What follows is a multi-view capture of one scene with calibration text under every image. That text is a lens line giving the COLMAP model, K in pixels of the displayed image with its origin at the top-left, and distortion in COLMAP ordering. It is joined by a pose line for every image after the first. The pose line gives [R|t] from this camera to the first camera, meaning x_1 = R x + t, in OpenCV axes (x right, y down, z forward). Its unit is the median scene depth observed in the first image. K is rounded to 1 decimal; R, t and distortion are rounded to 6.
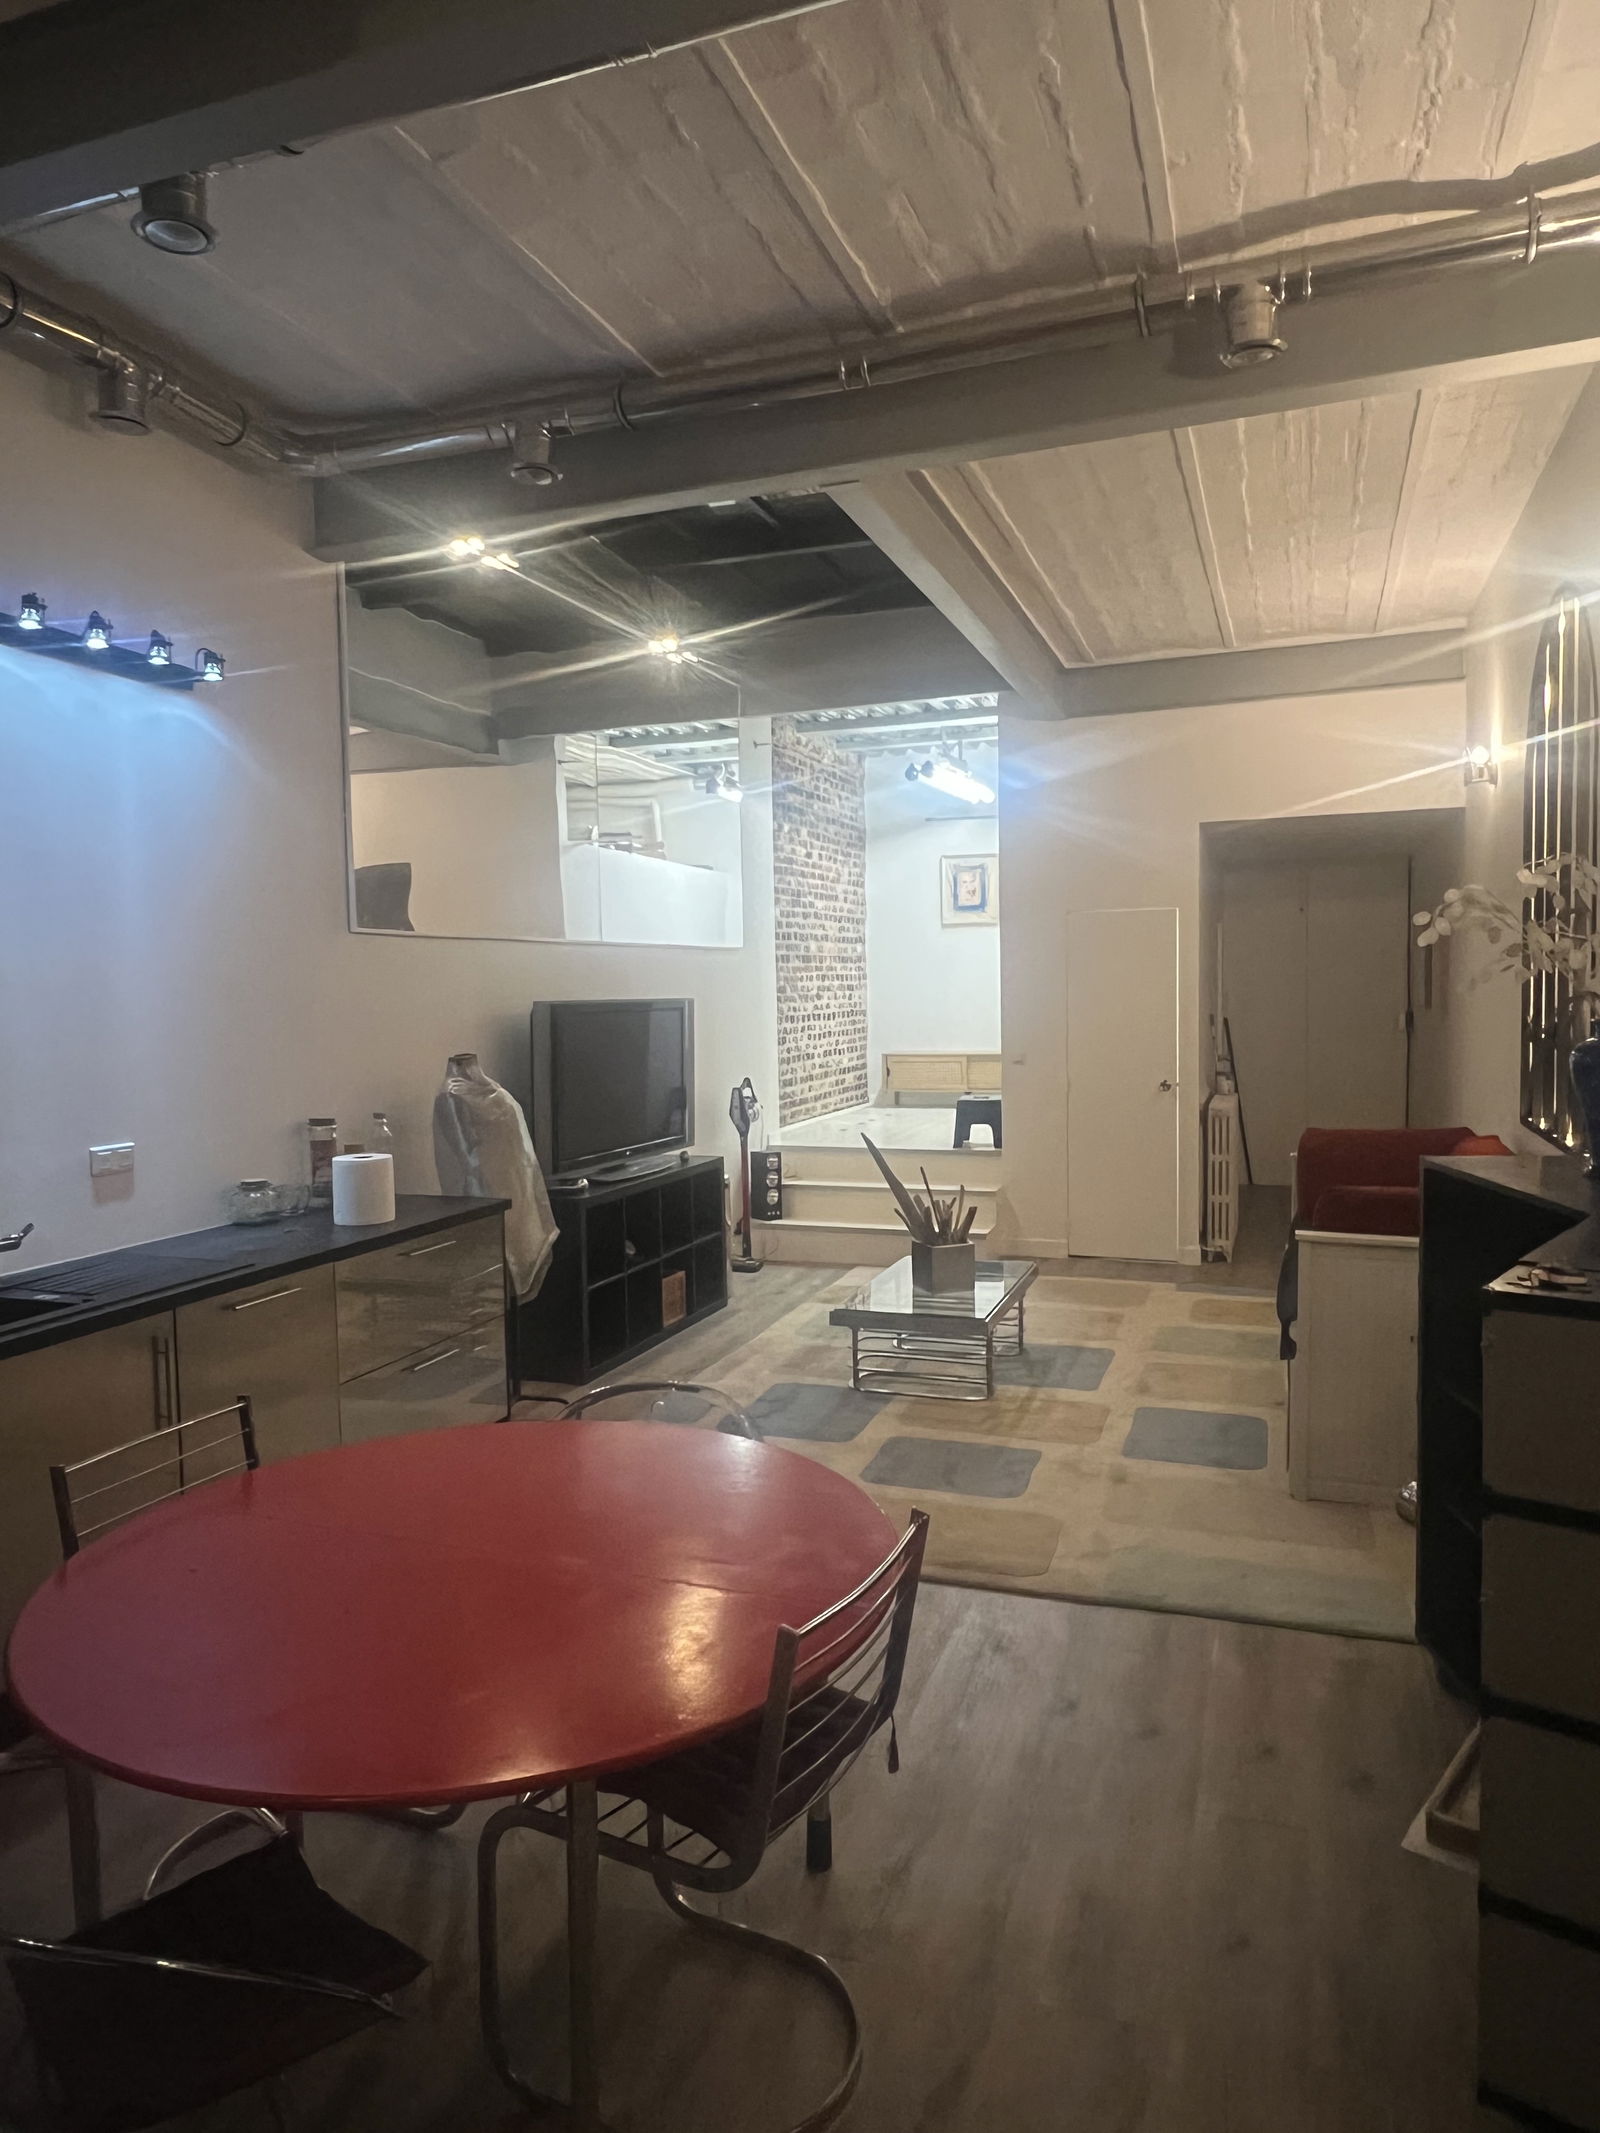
lens RADIAL K [[1366.1, 0, 800.8], [0, 1366.1, 1070.7], [0, 0, 1]] dist [-0.001267, 0.000253]
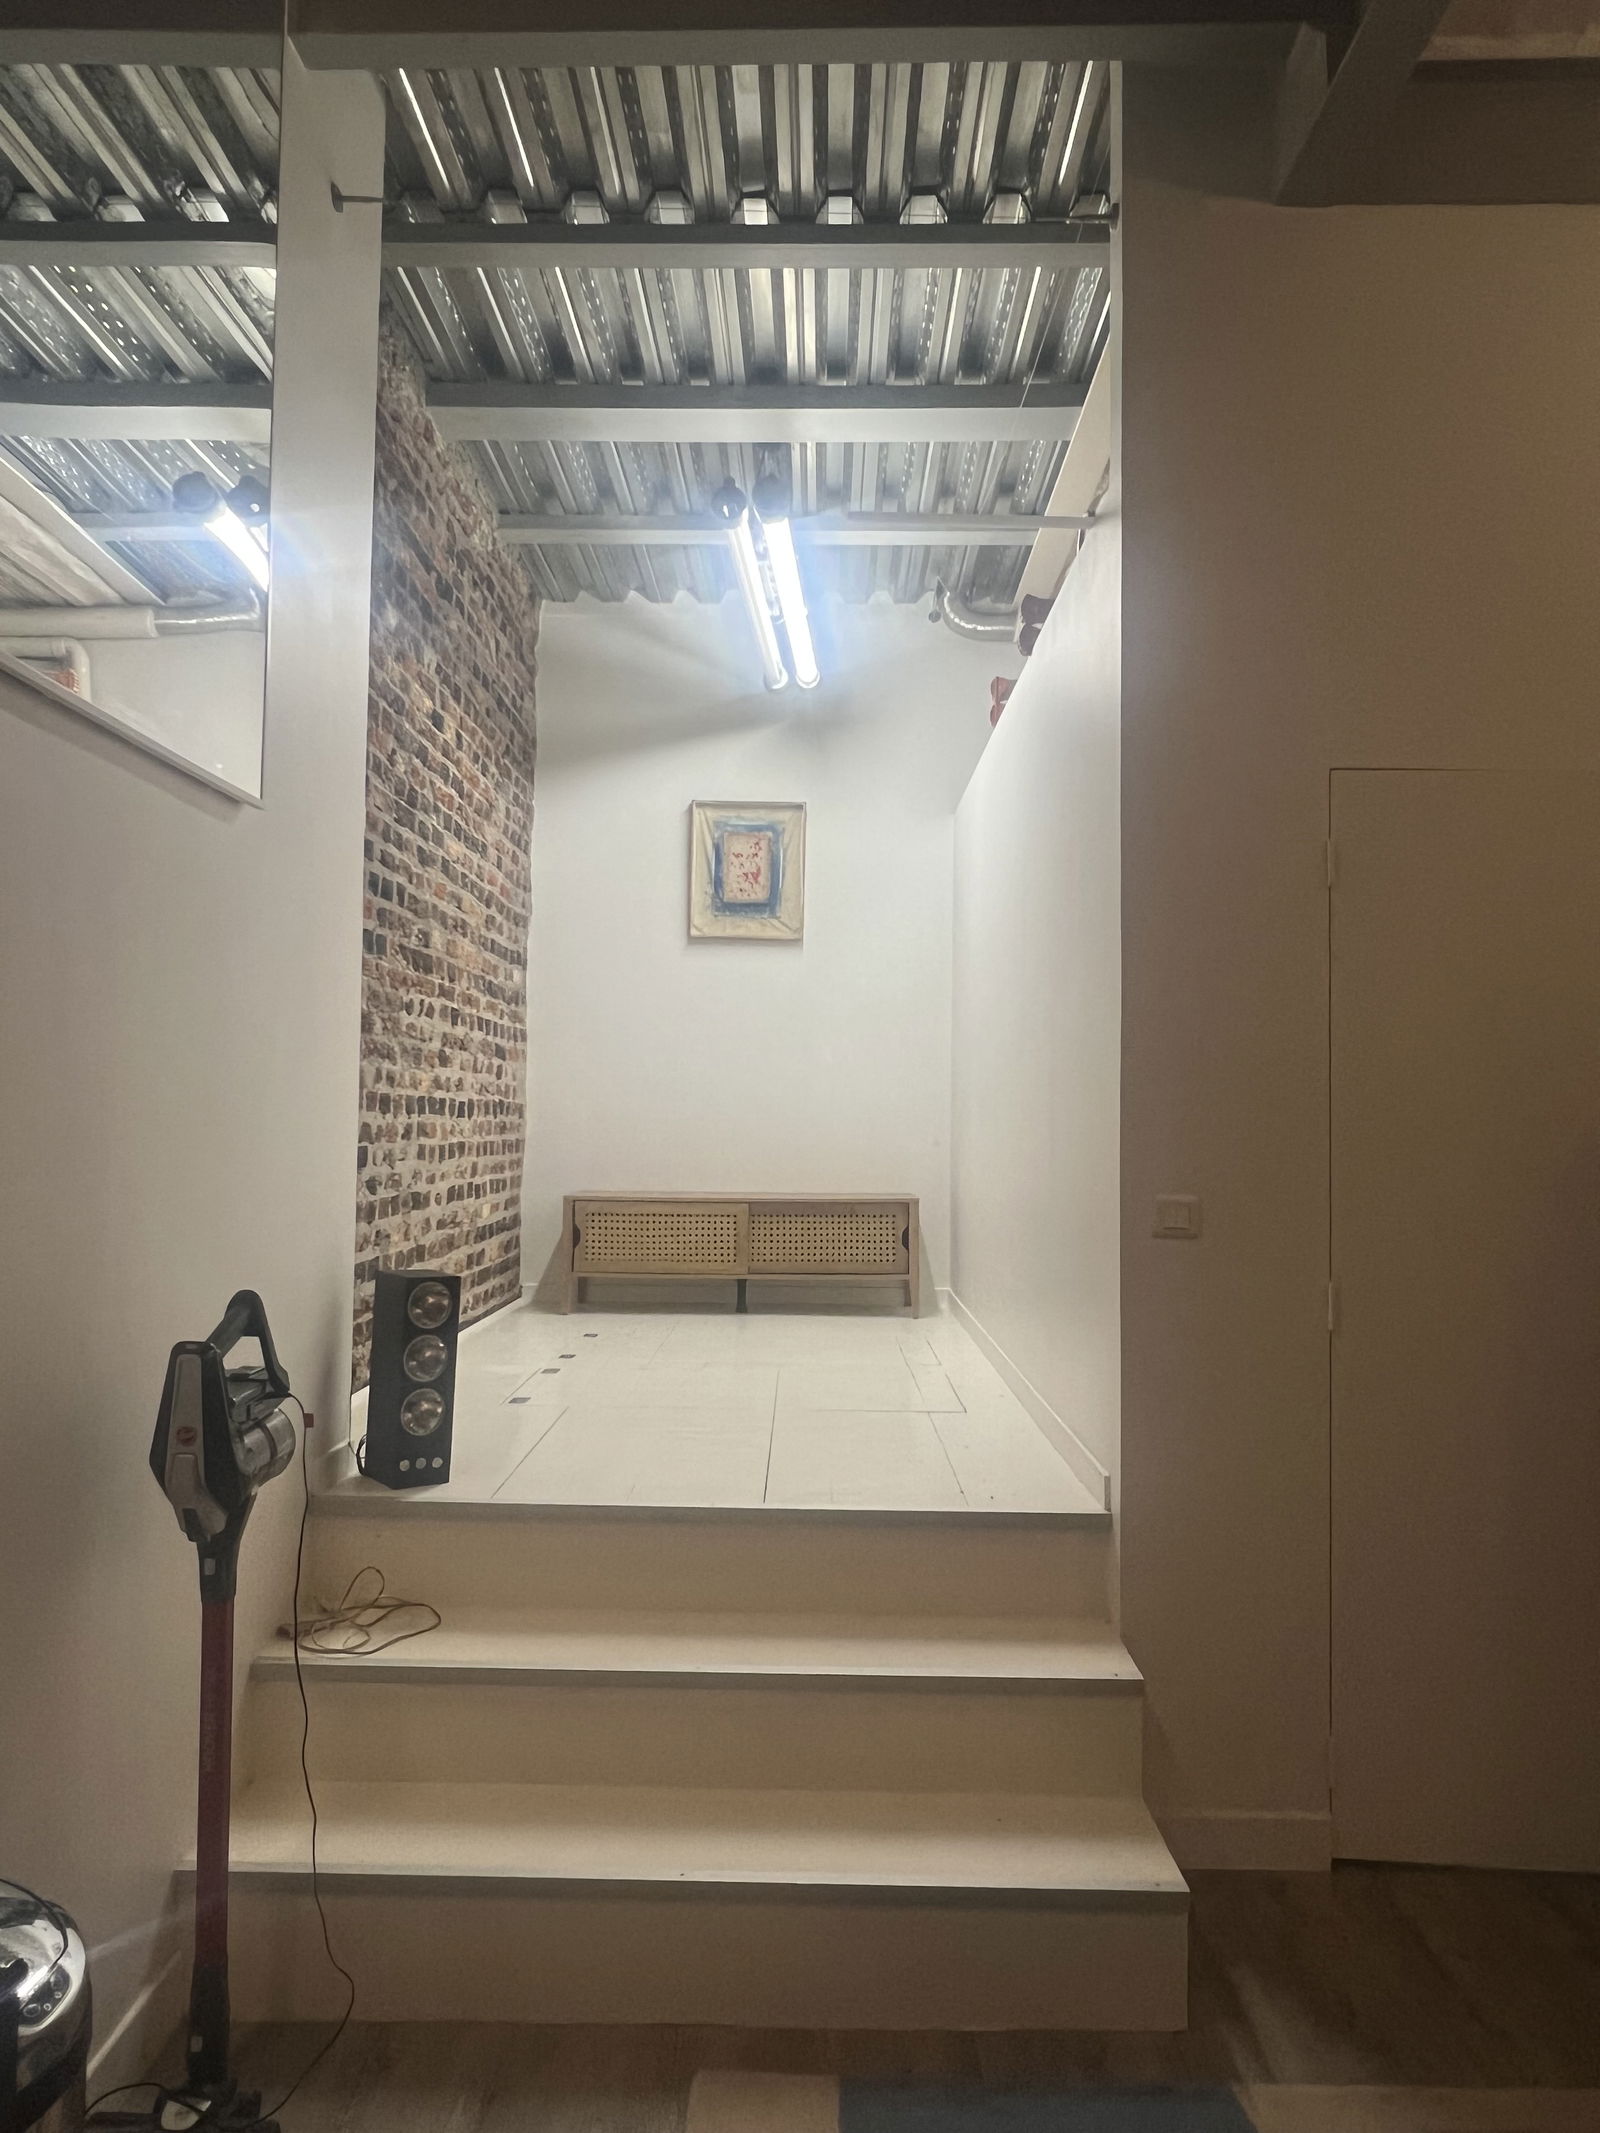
lens RADIAL K [[1366.1, 0, 795.5], [0, 1366.1, 1059.0], [0, 0, 1]] dist [-0.001267, 0.000253]
pose [[0.944123, 0.046149, 0.326347, -0.021394], [-0.008877, 0.993350, -0.114789, -0.006434], [-0.329474, 0.105478, 0.938254, 0.554216]]
